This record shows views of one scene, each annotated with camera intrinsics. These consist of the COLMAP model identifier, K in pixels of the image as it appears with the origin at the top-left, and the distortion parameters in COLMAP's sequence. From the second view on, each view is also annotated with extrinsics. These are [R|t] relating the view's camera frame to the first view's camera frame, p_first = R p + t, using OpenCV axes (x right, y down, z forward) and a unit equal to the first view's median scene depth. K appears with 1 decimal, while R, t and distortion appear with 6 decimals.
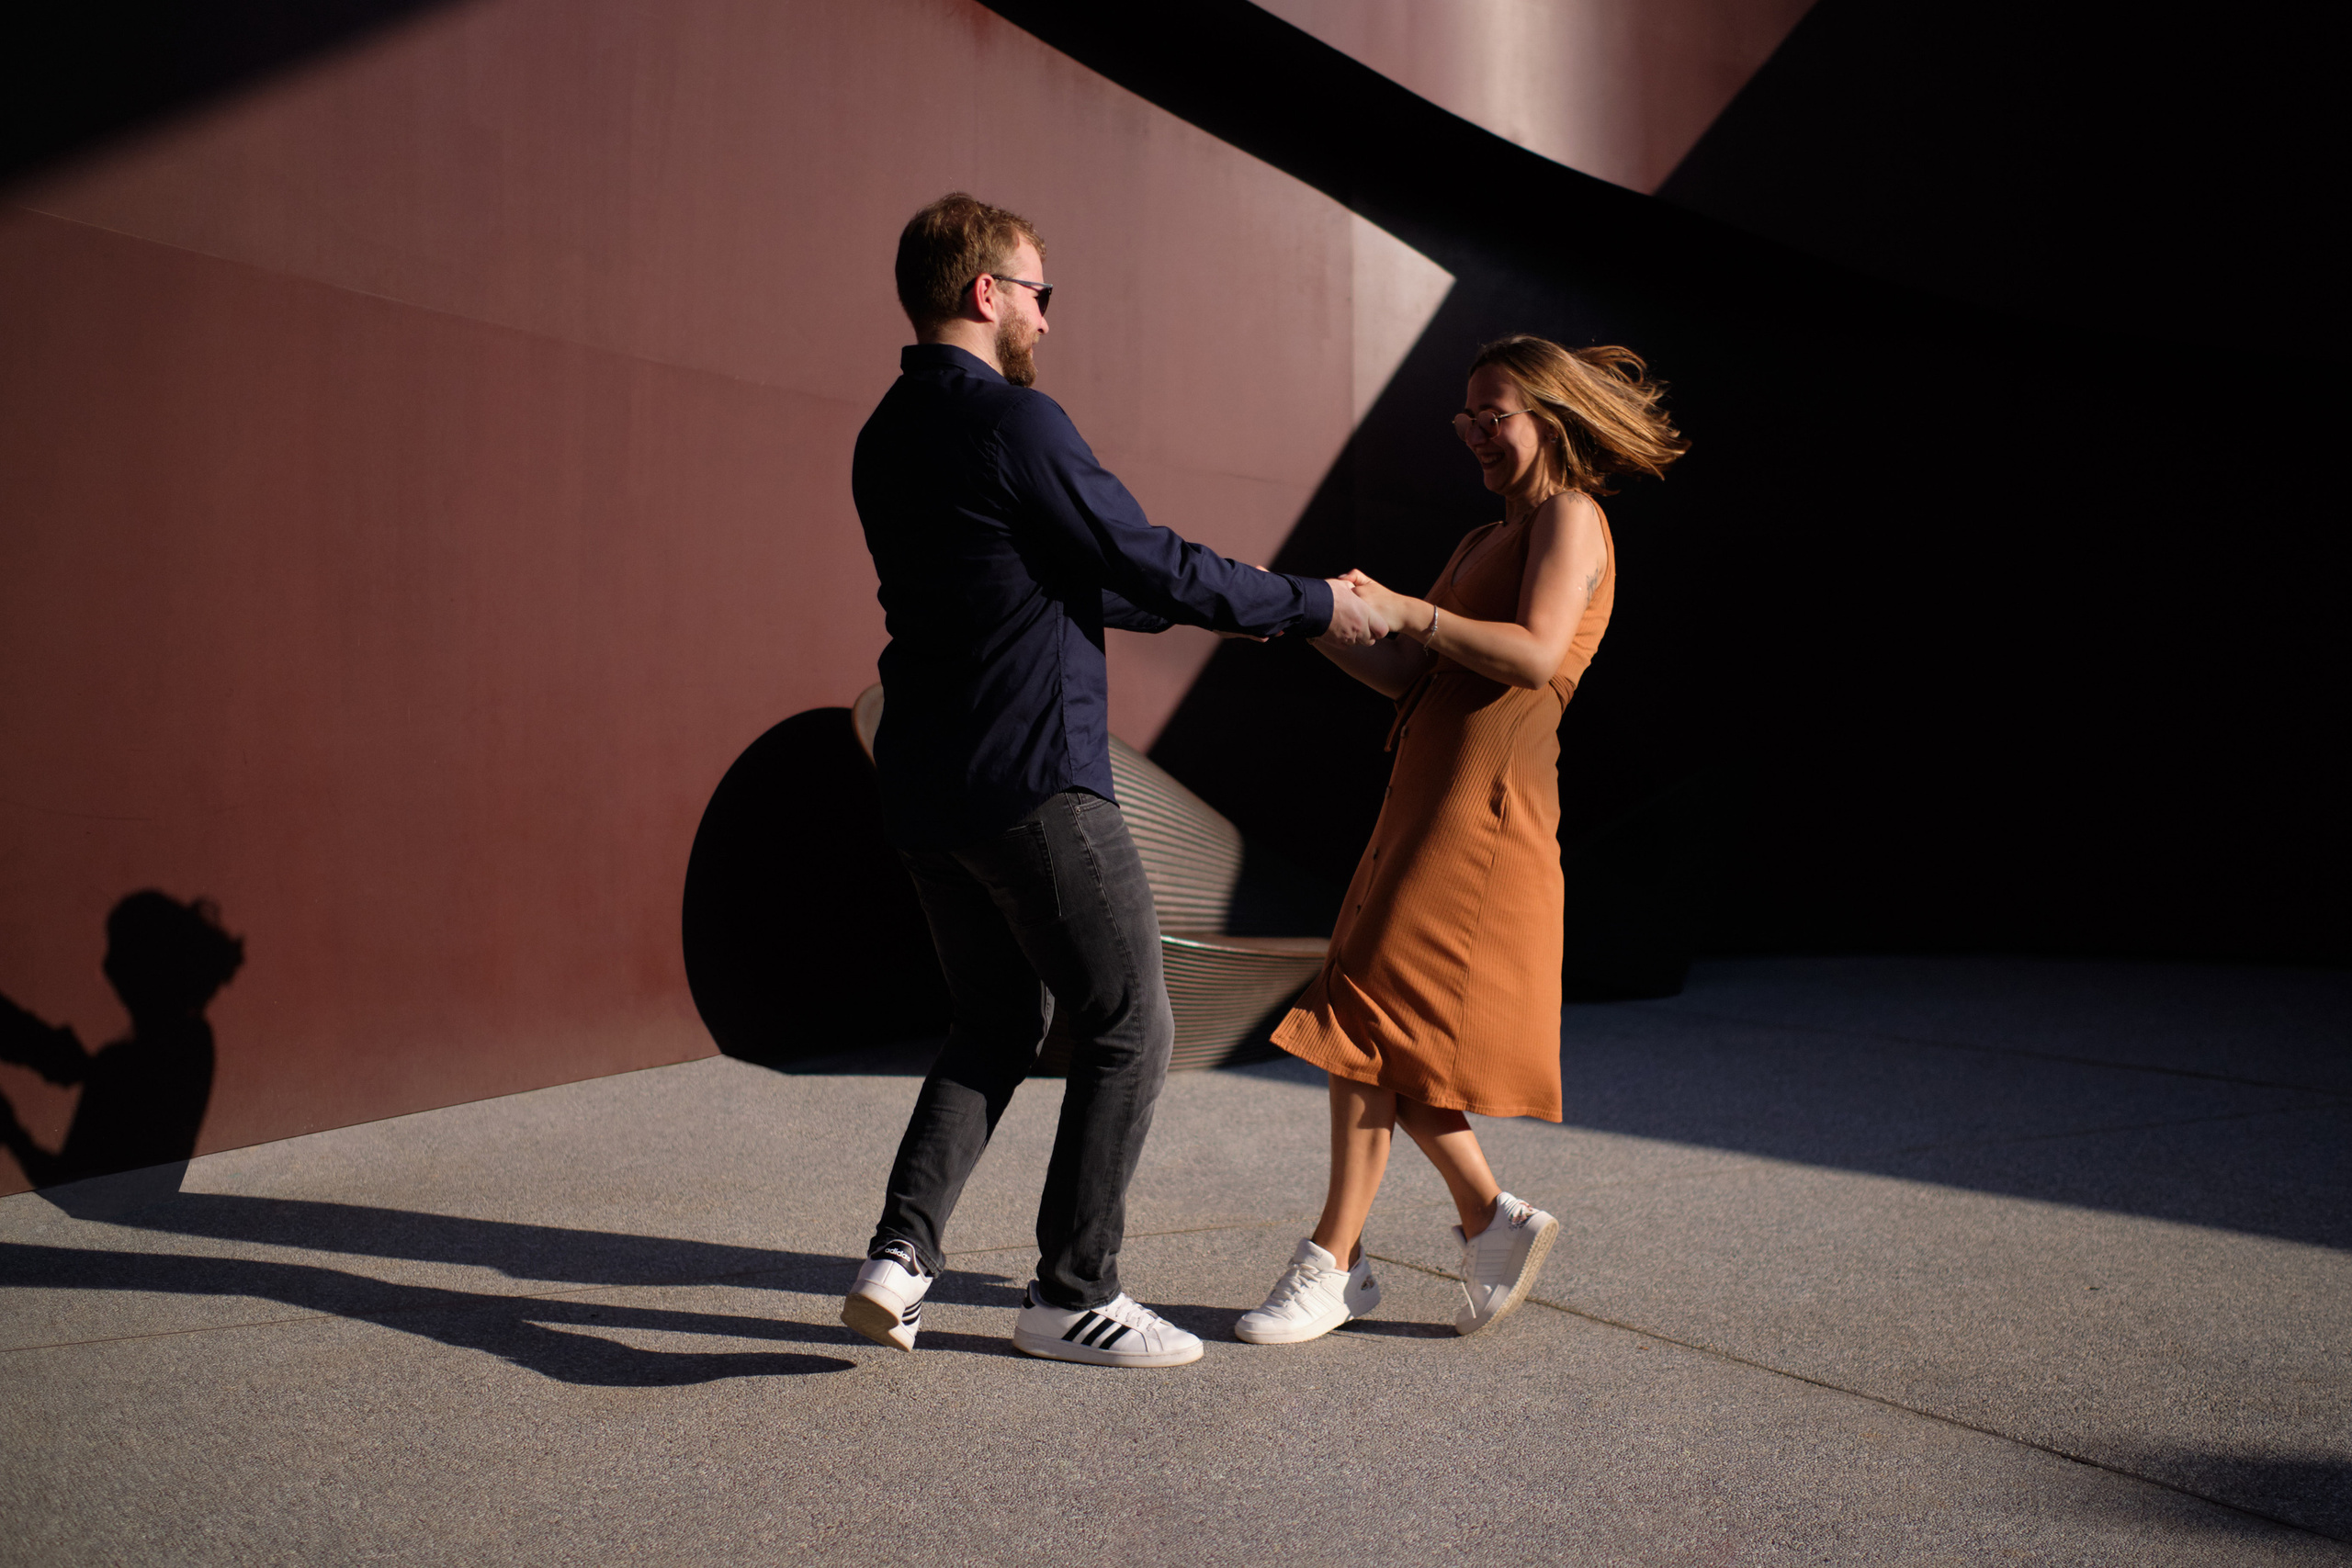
lens RADIAL K [[2406.4, 0, 1176.0], [0, 2406.4, 784.0], [0, 0, 1]] dist [-0.034733, 0.006521]
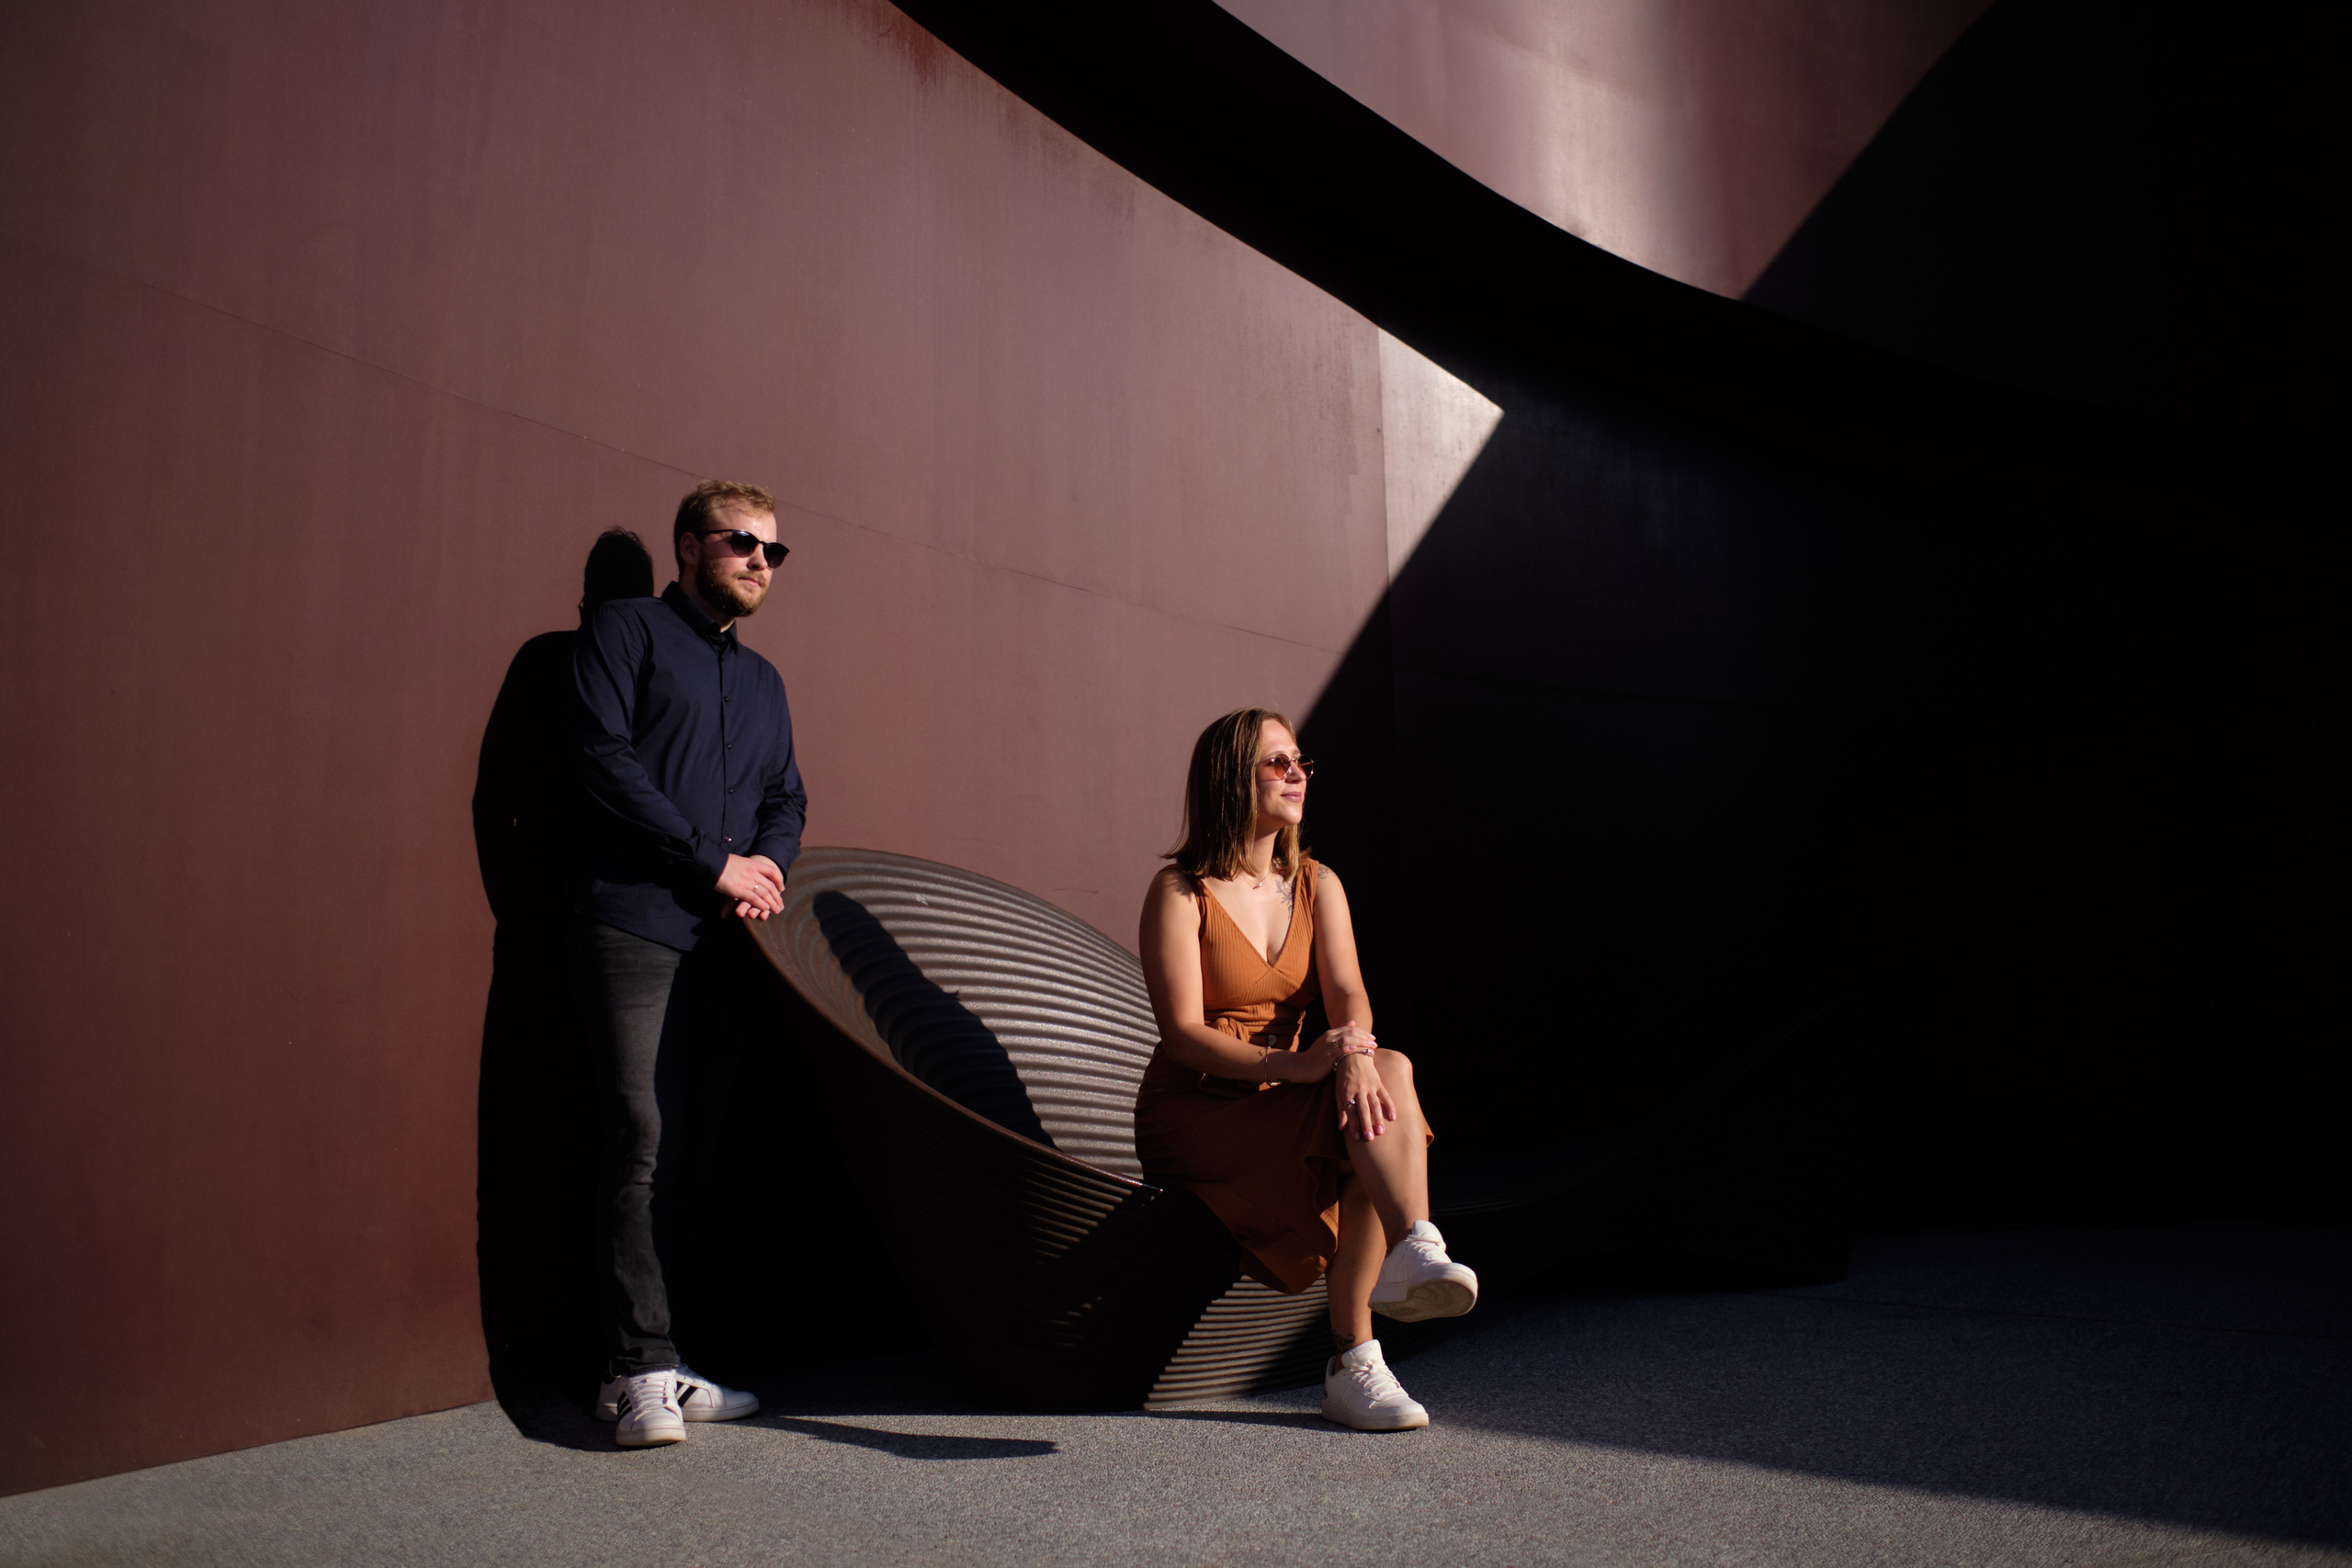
lens RADIAL K [[2406.4, 0, 1176.0], [0, 2406.4, 784.0], [0, 0, 1]] dist [-0.034733, 0.006521]
pose [[0.999711, -0.017931, 0.016021, -0.012574], [0.019857, 0.991381, -0.129494, 0.022984], [-0.013561, 0.129774, 0.991451, 0.204639]]
